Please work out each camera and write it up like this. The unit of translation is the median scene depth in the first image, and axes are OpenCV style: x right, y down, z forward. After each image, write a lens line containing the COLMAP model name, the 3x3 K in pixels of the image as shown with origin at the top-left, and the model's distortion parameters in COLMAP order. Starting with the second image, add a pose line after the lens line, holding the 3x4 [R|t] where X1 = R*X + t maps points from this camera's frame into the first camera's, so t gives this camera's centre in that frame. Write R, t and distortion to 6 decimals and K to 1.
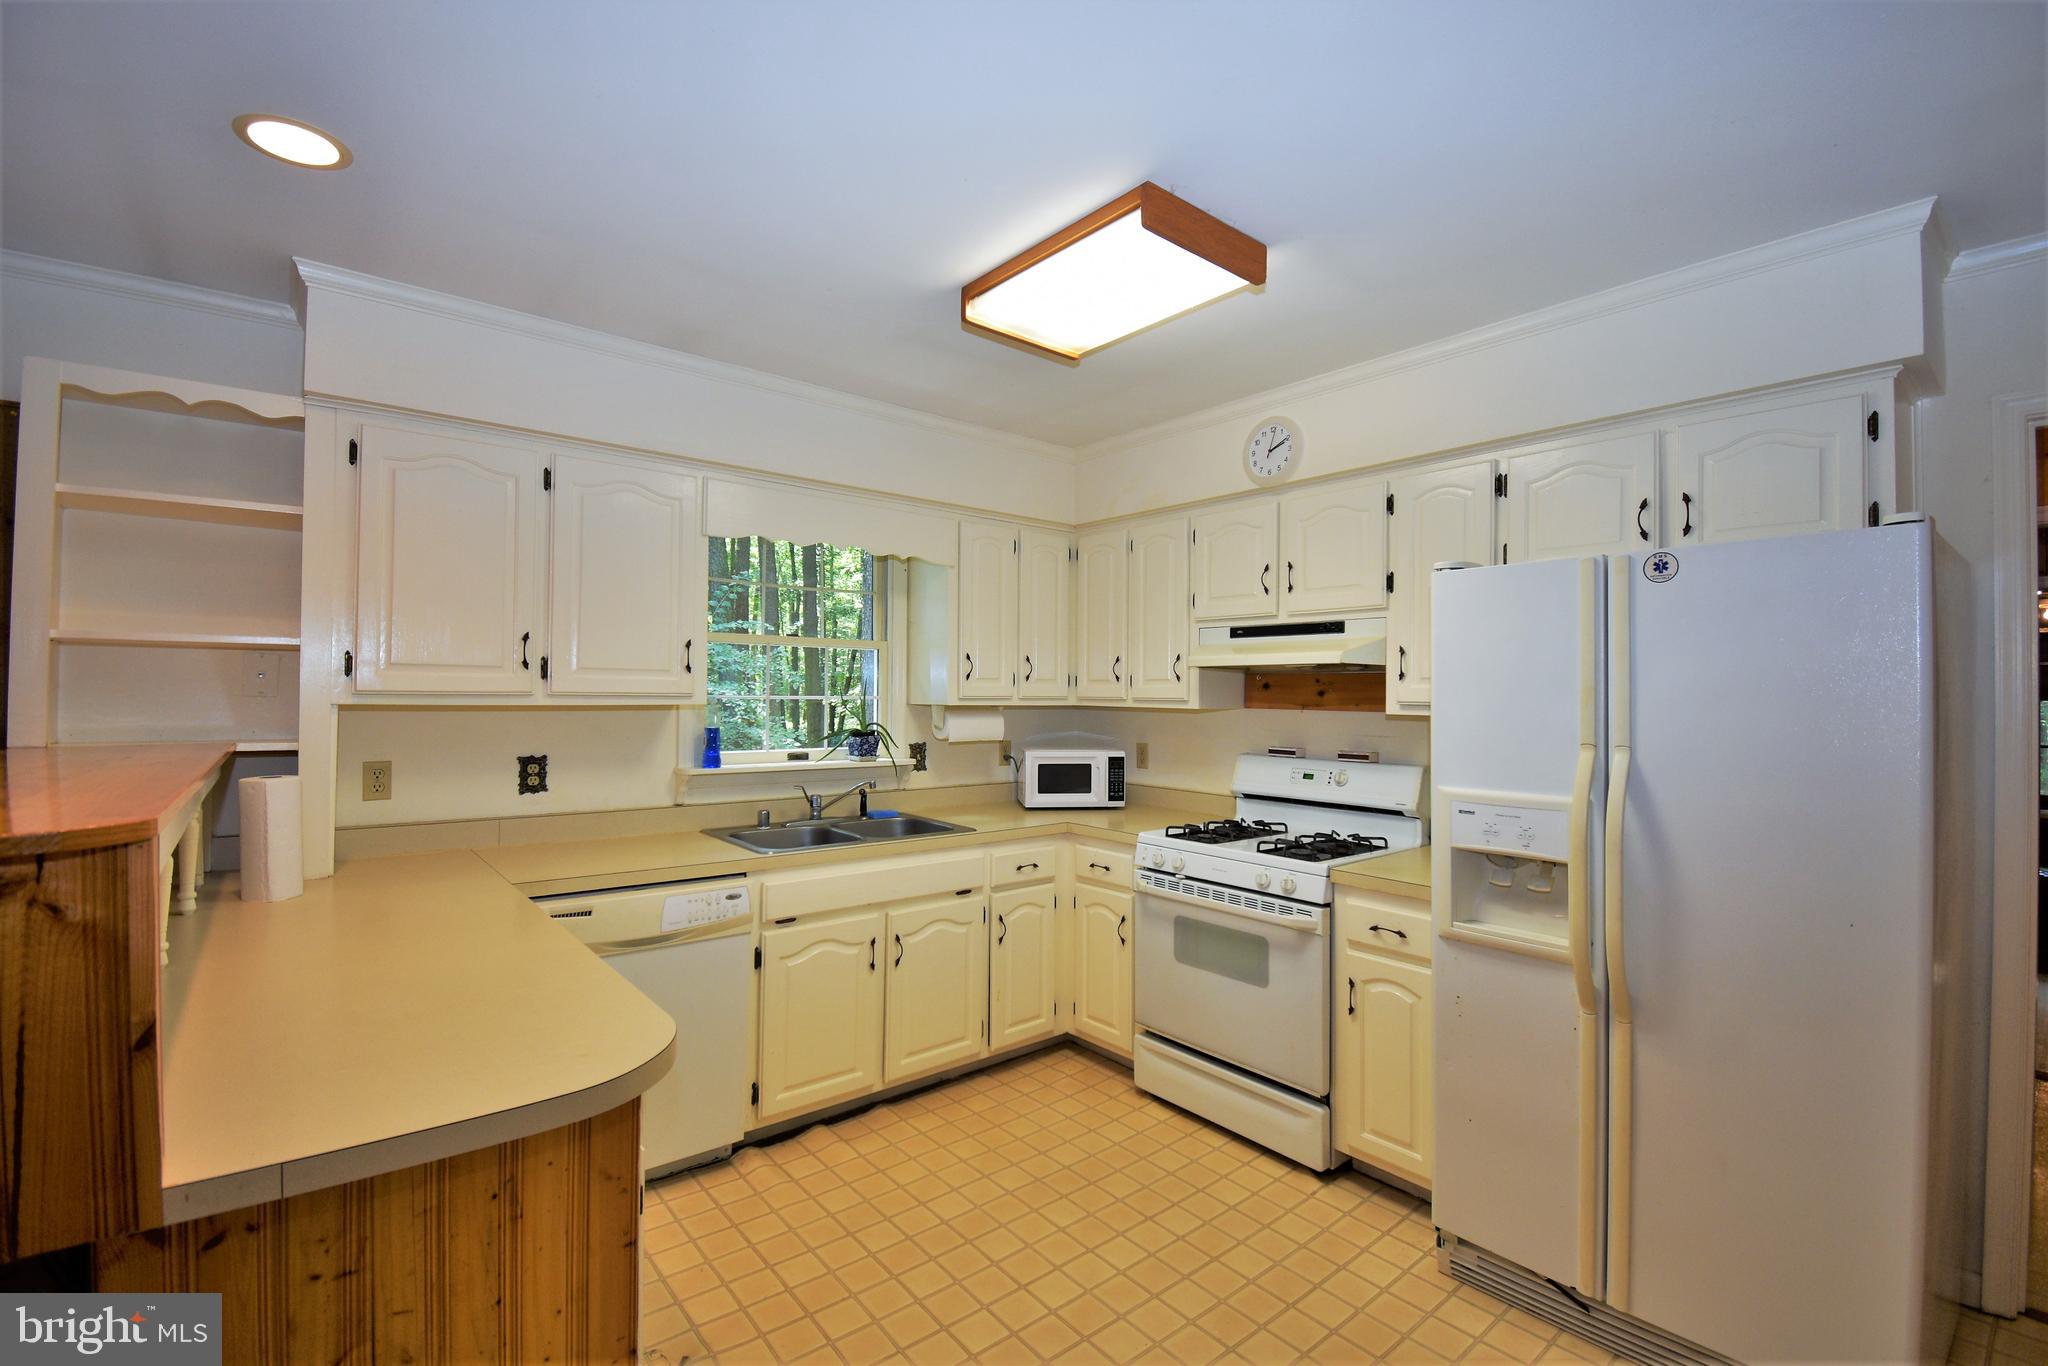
lens RADIAL K [[906.9, 0, 1027.5], [0, 906.9, 680.7], [0, 0, 1]] dist [0.017820, -0.024294]
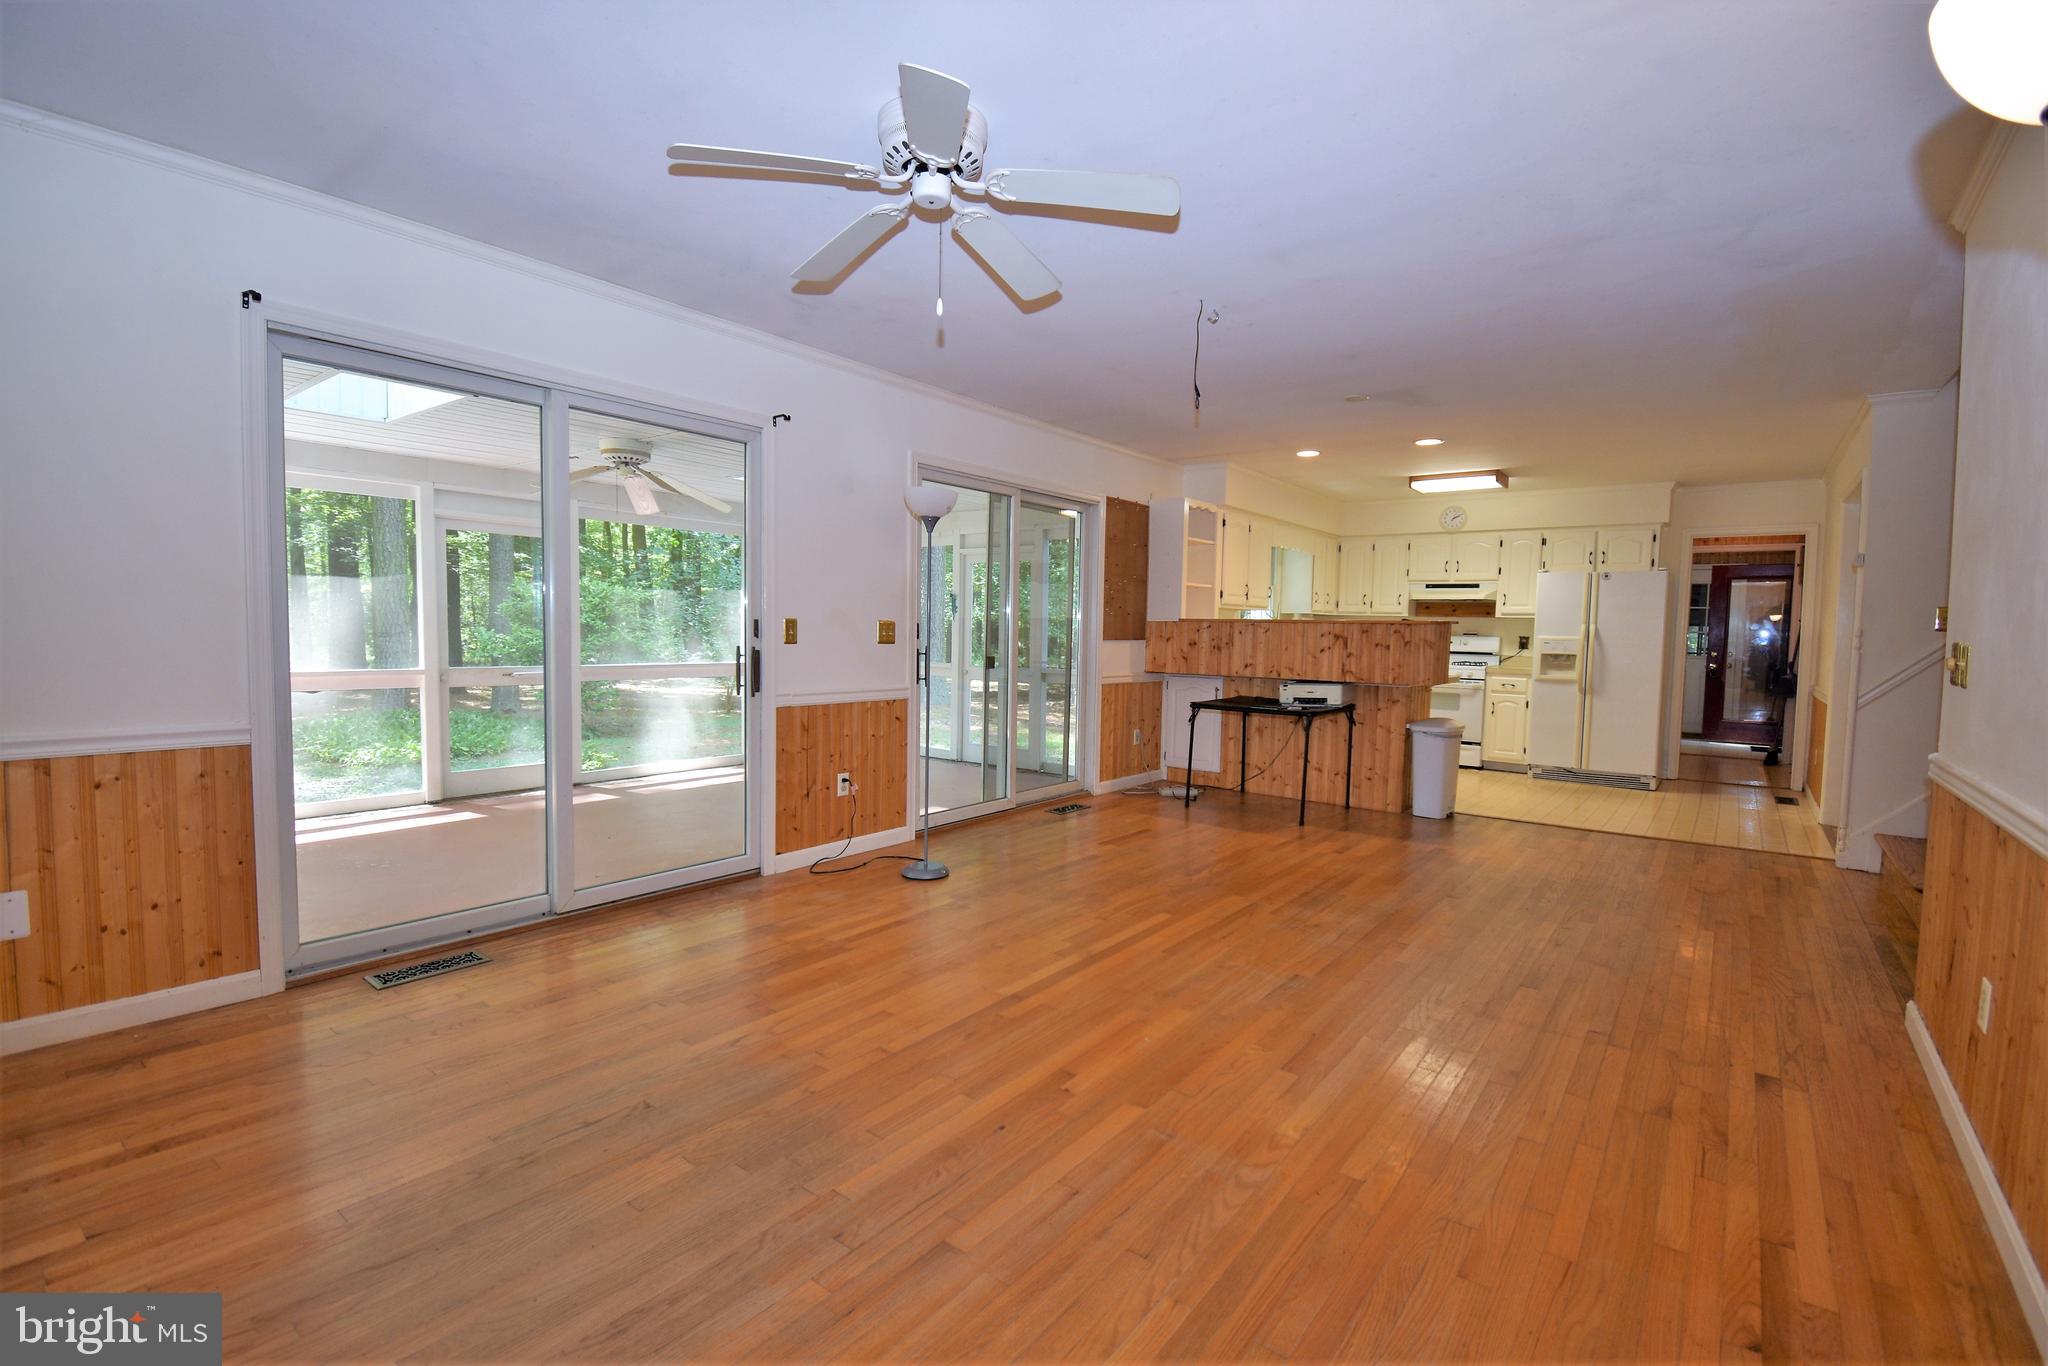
lens RADIAL K [[906.9, 0, 1027.5], [0, 906.9, 680.7], [0, 0, 1]] dist [0.017820, -0.024294]
pose [[0.973506, -0.006666, 0.228564, -1.649165], [-0.010873, 0.997095, 0.075392, 0.035610], [-0.228402, -0.075880, 0.970605, -1.418524]]
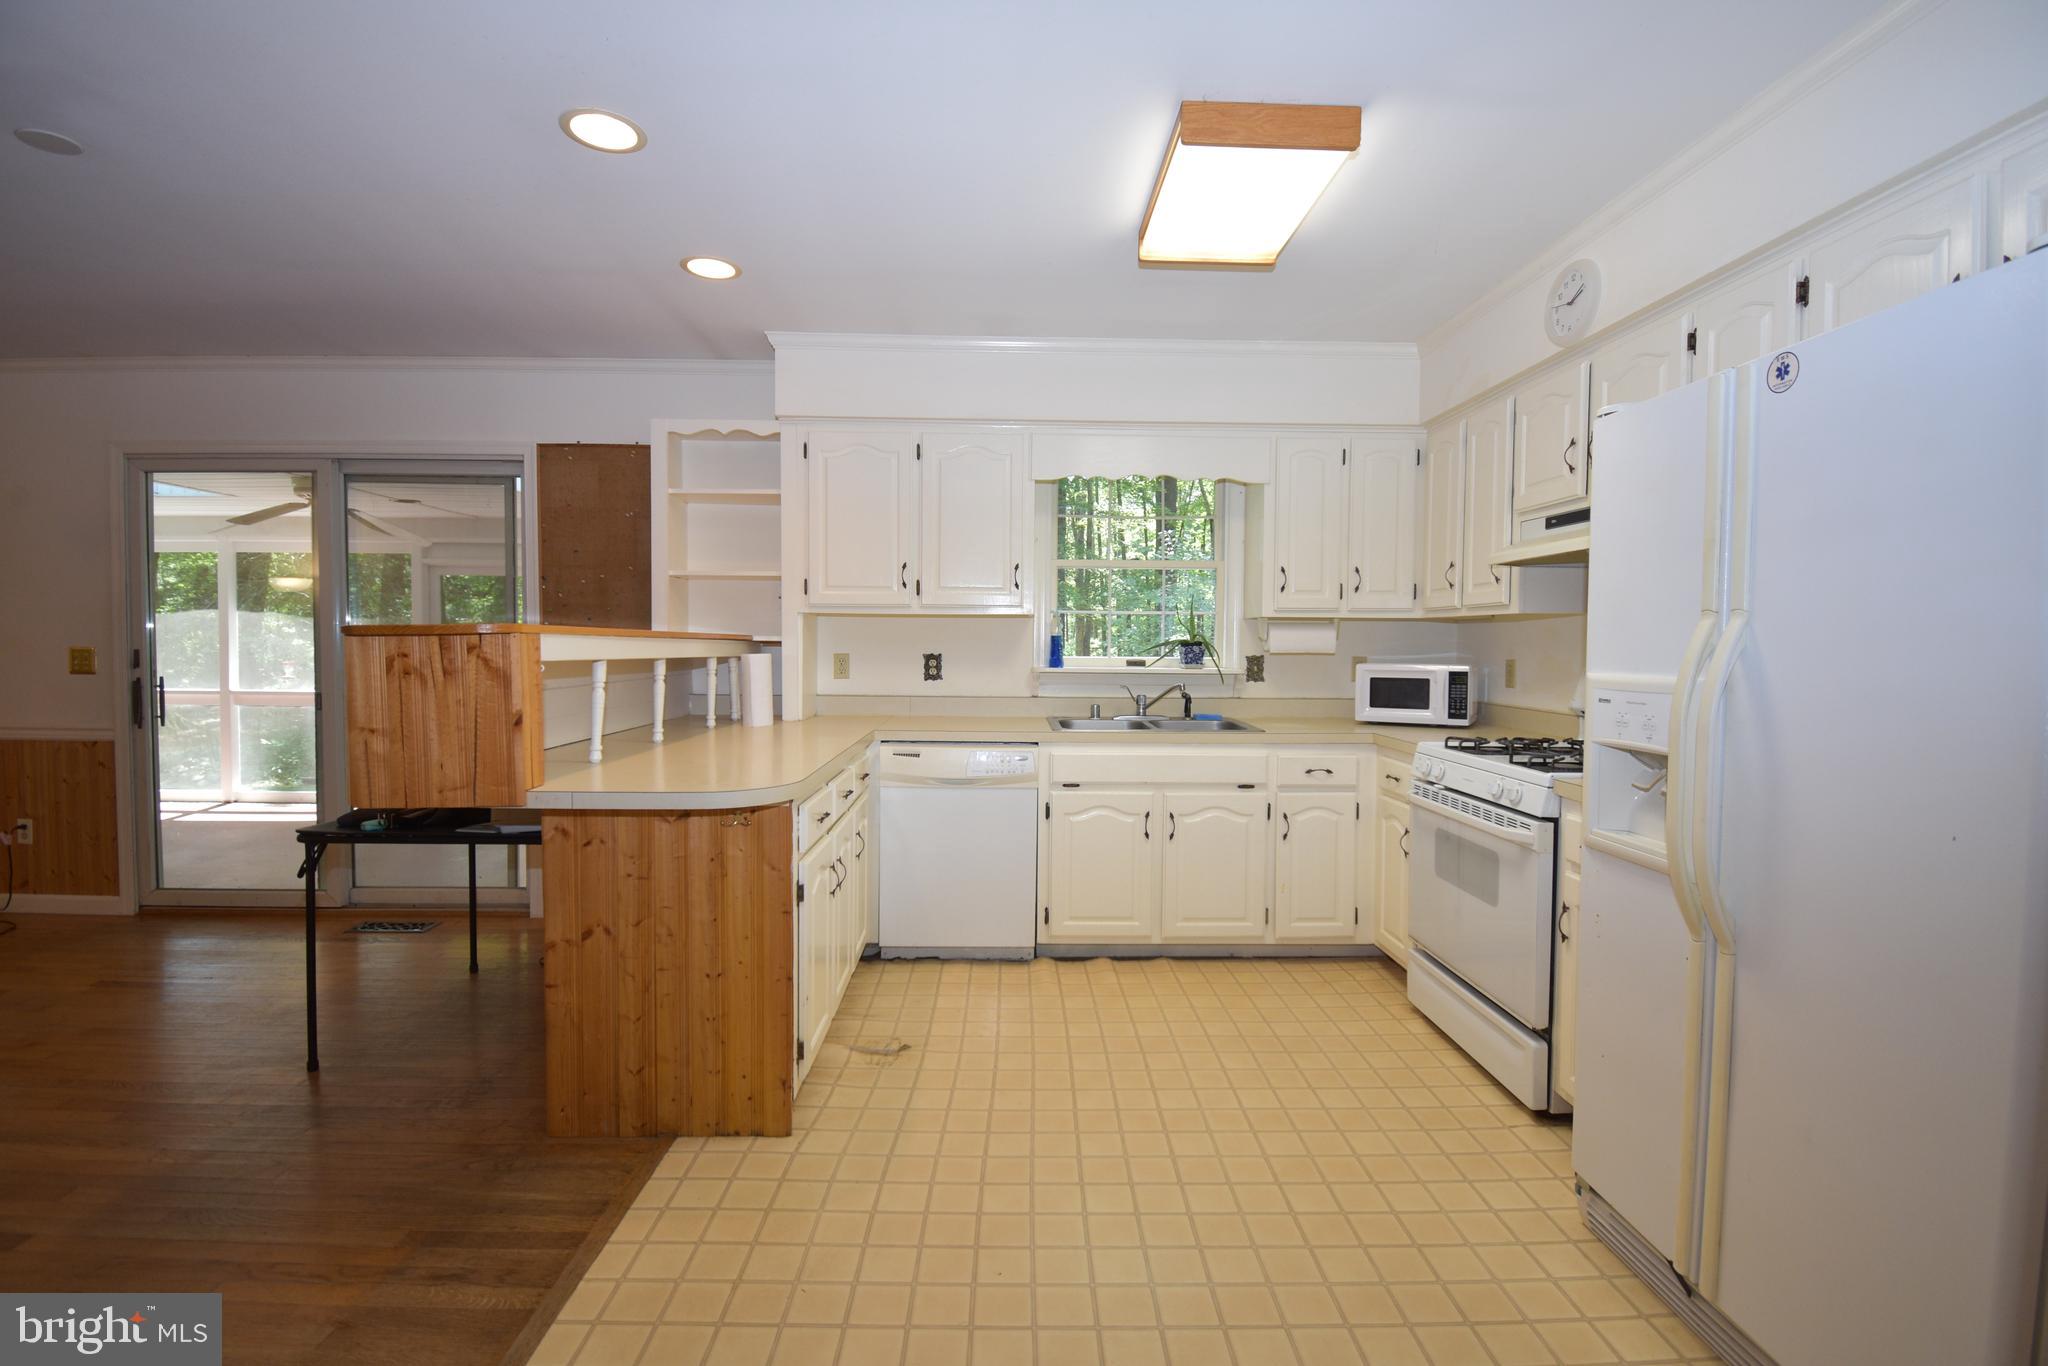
lens RADIAL K [[906.9, 0, 1027.5], [0, 906.9, 680.7], [0, 0, 1]] dist [0.017820, -0.024294]
pose [[0.784893, 0.022040, -0.619240, 0.430344], [0.009794, 0.998801, 0.047964, 0.058404], [0.619554, -0.043711, 0.783736, -0.001007]]
